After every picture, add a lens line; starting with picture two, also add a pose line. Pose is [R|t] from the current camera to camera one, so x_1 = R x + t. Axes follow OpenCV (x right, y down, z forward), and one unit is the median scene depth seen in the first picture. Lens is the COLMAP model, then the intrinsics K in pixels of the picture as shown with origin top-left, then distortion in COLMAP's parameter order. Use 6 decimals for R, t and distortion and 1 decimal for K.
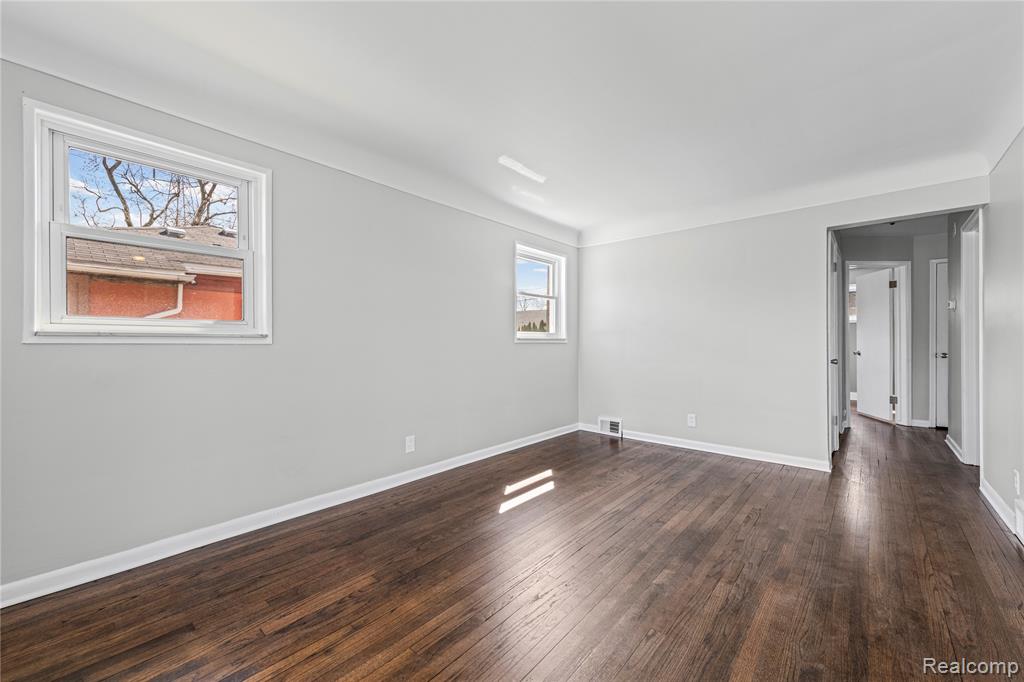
lens RADIAL K [[414.1, 0, 514.9], [0, 414.1, 342.2], [0, 0, 1]] dist [0.008144, -0.001020]
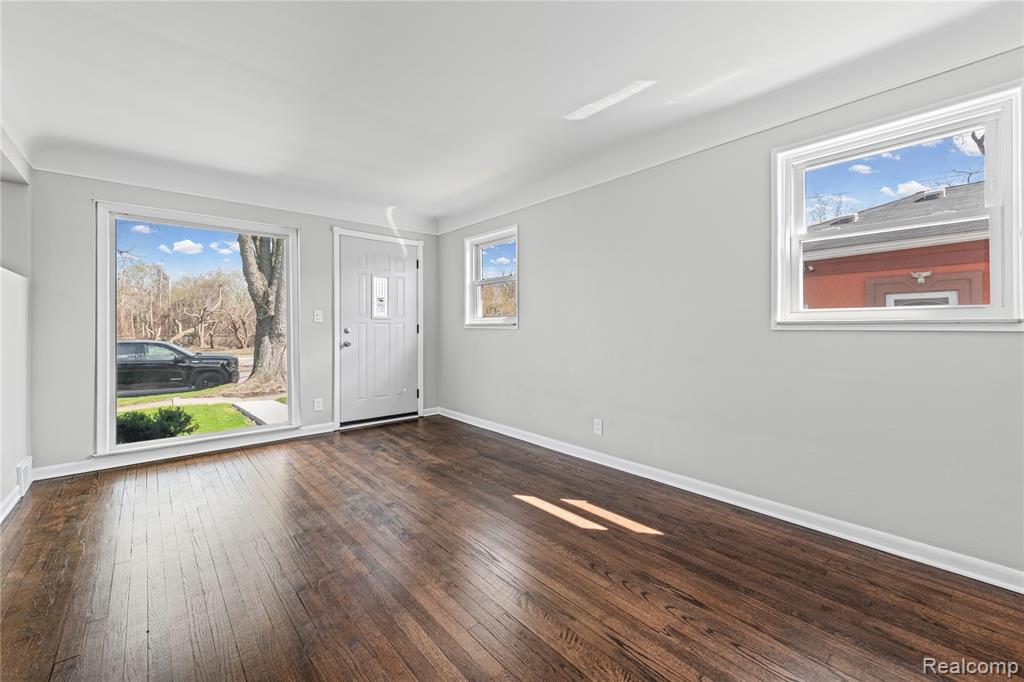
lens RADIAL K [[414.1, 0, 515.5], [0, 414.1, 331.0], [0, 0, 1]] dist [0.008144, -0.001020]
pose [[-0.146945, 0.006071, -0.989126, 0.812158], [-0.005481, 0.999961, 0.006952, 0.000367], [0.989130, 0.006443, -0.146905, 0.964554]]
